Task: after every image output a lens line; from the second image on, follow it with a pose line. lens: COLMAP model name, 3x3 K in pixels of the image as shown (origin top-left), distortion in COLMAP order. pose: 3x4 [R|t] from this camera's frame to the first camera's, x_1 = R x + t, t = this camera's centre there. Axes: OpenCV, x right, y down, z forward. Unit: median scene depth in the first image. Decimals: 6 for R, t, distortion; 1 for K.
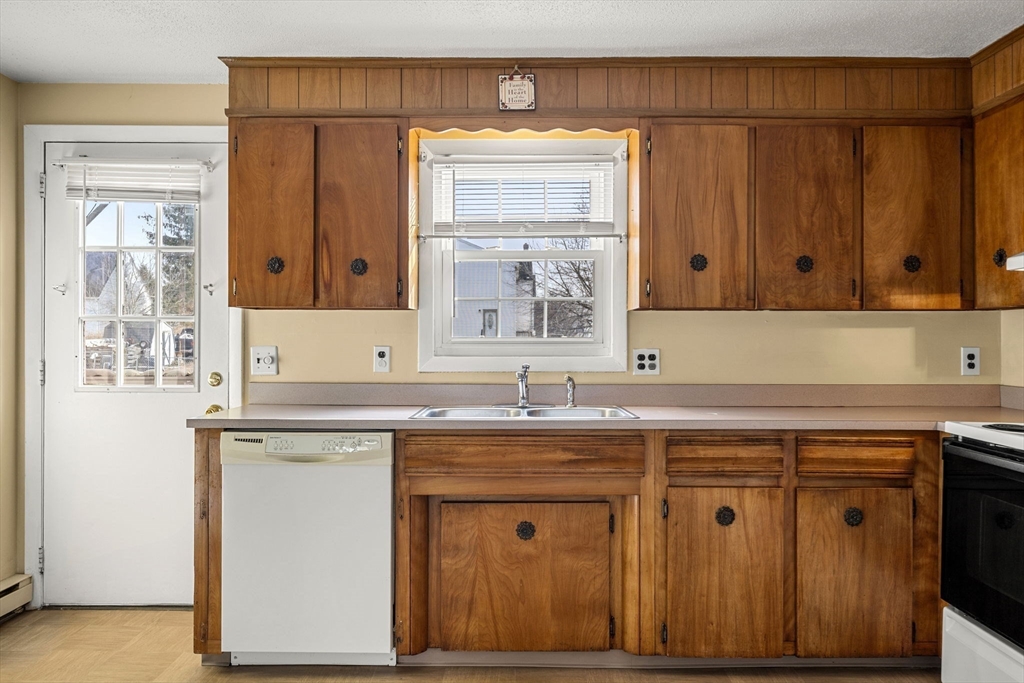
lens RADIAL K [[766.4, 0, 516.8], [0, 766.4, 335.4], [0, 0, 1]] dist [0.001307, 0.002302]
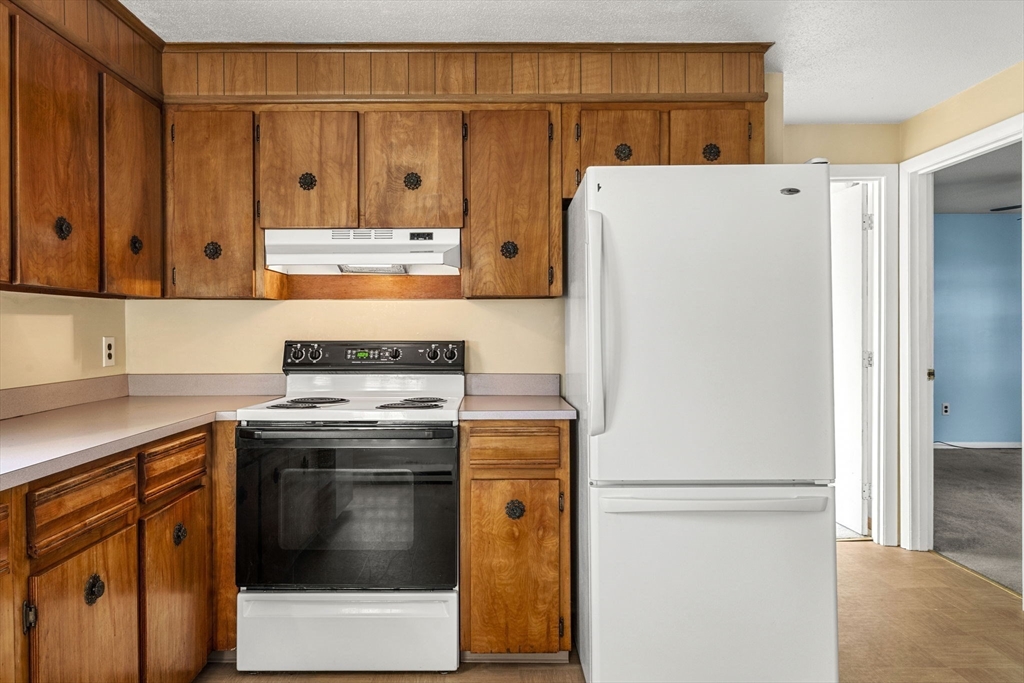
lens RADIAL K [[695.2, 0, 491.5], [0, 695.2, 330.6], [0, 0, 1]] dist [-0.002800, -0.000098]
pose [[0.007916, -0.004644, 0.999958, -0.303926], [-0.000618, 0.999989, 0.004649, 0.003683], [-0.999968, -0.000655, 0.007913, 0.578529]]
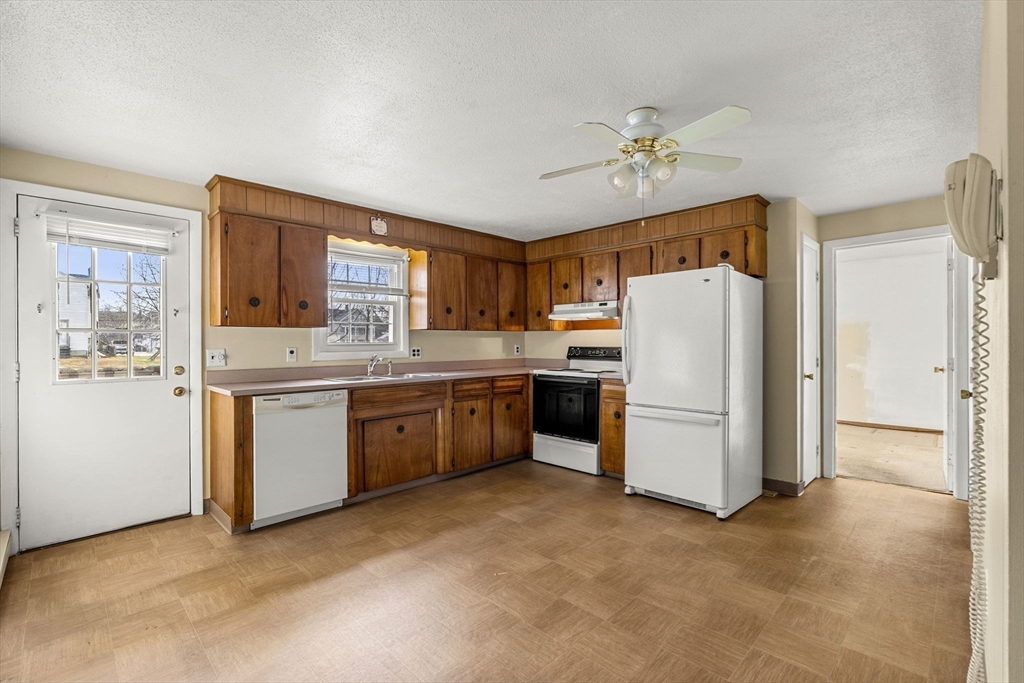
lens RADIAL K [[454.3, 0, 517.6], [0, 454.3, 337.7], [0, 0, 1]] dist [-0.002283, -0.000272]
pose [[0.701456, 0.000129, 0.712712, -0.629717], [0.003619, 0.999986, -0.003742, -0.003553], [-0.712703, 0.005204, 0.701446, -0.151840]]
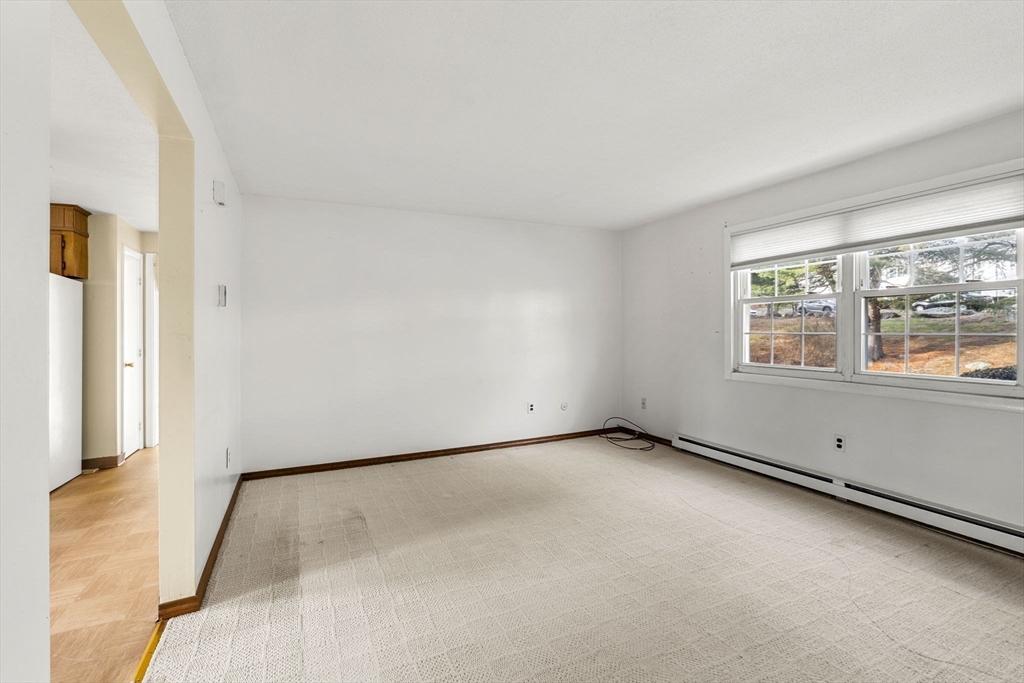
lens RADIAL K [[460.0, 0, 508.0], [0, 460.0, 322.3], [0, 0, 1]] dist [-0.001926, -0.000291]
pose [[-0.413635, 0.013461, 0.910343, -1.064234], [0.013379, 0.999873, -0.008706, -0.009018], [-0.910344, 0.008578, -0.413763, -0.350912]]
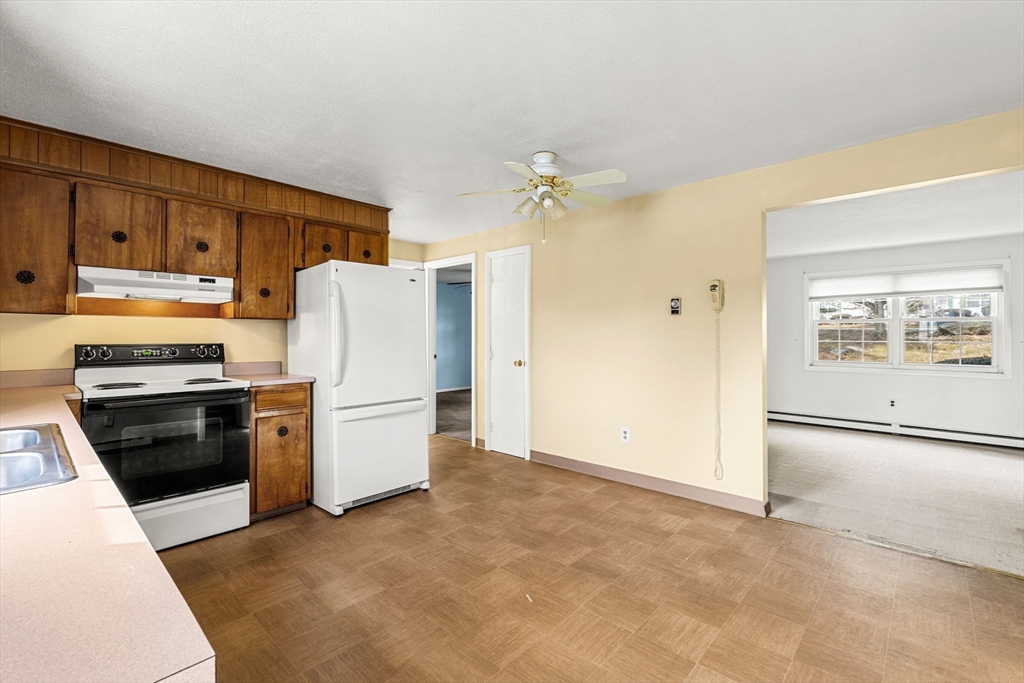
lens RADIAL K [[448.7, 0, 507.0], [0, 448.7, 330.6], [0, 0, 1]] dist [-0.001929, -0.000083]
pose [[-0.723810, 0.004760, 0.689983, -0.540470], [-0.004781, 0.999918, -0.011914, 0.001907], [-0.689982, -0.011922, -0.723728, 0.933266]]
